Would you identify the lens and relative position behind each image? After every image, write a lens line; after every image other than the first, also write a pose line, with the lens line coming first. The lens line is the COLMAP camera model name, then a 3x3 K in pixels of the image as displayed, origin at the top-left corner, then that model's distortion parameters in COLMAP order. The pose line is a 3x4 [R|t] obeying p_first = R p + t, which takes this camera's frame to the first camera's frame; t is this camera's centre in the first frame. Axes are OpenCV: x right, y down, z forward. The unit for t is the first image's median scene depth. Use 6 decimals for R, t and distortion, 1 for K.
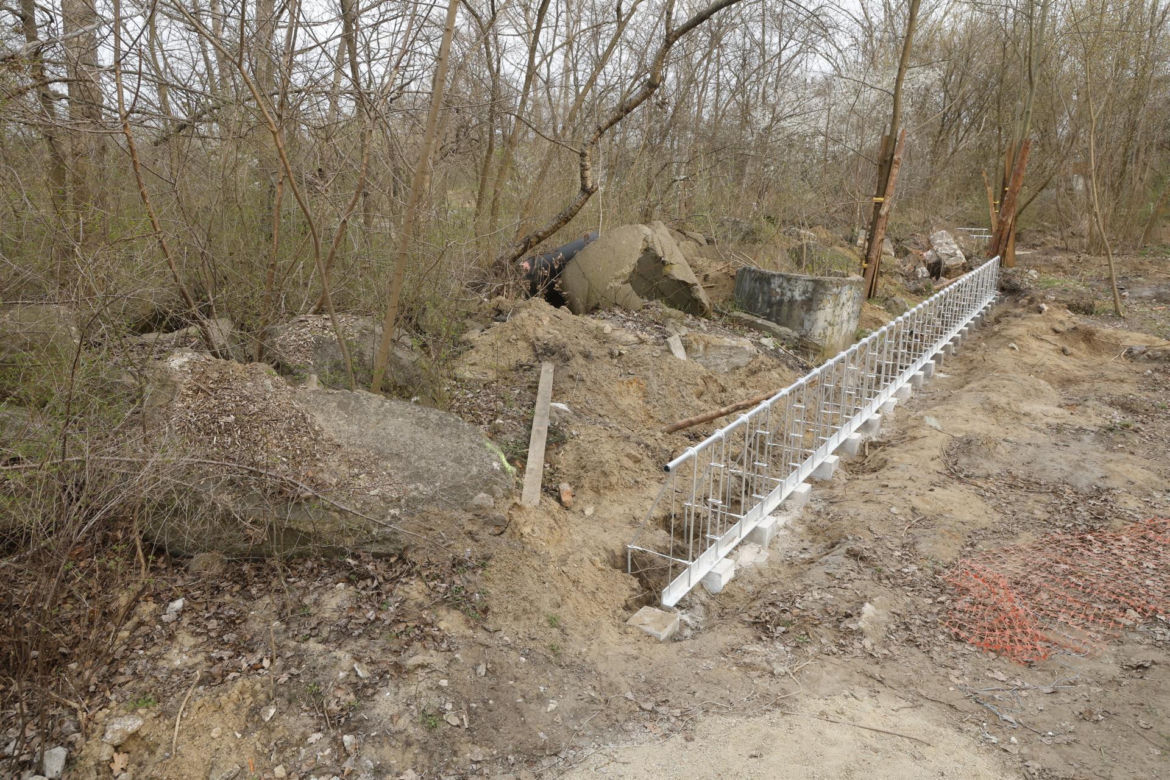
lens RADIAL K [[811.4, 0, 585.0], [0, 811.4, 390.0], [0, 0, 1]] dist [0.017576, -0.004131]
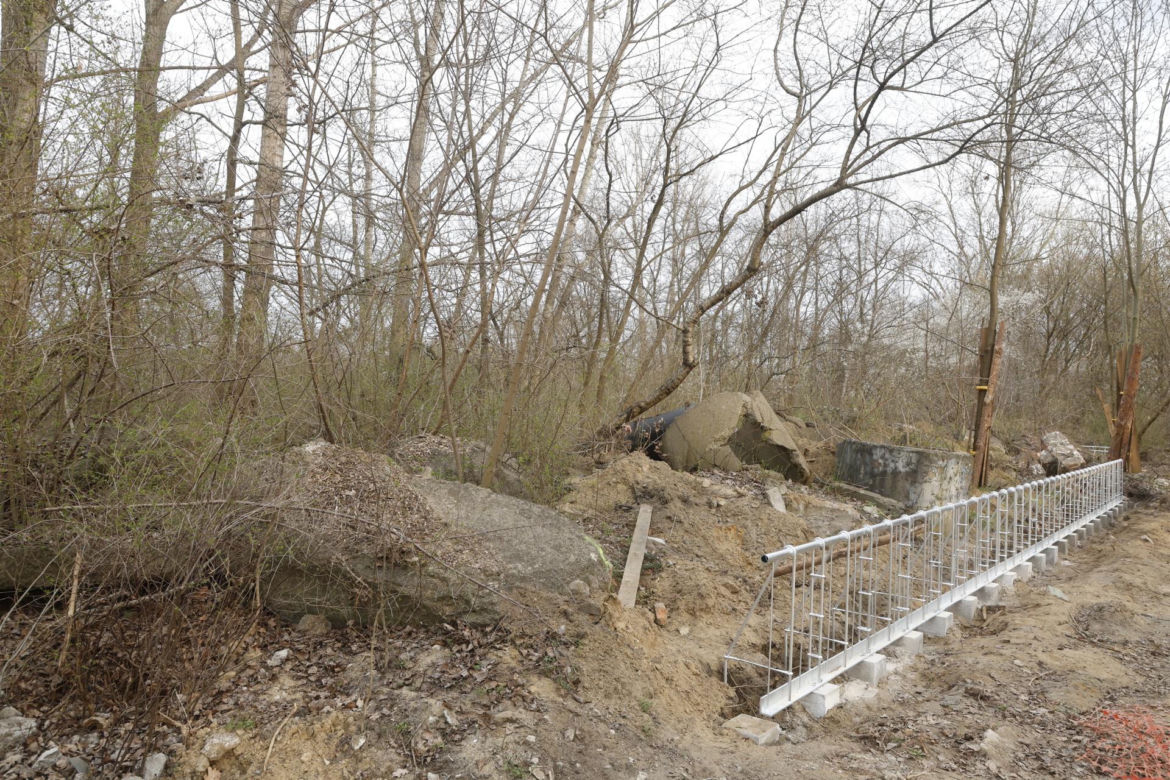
lens RADIAL K [[811.4, 0, 585.0], [0, 811.4, 390.0], [0, 0, 1]] dist [0.017576, -0.004131]
pose [[0.992011, 0.023888, -0.123871, 0.000829], [-0.056620, 0.961764, -0.267963, 0.162577], [0.112734, 0.272836, 0.955433, -0.029084]]
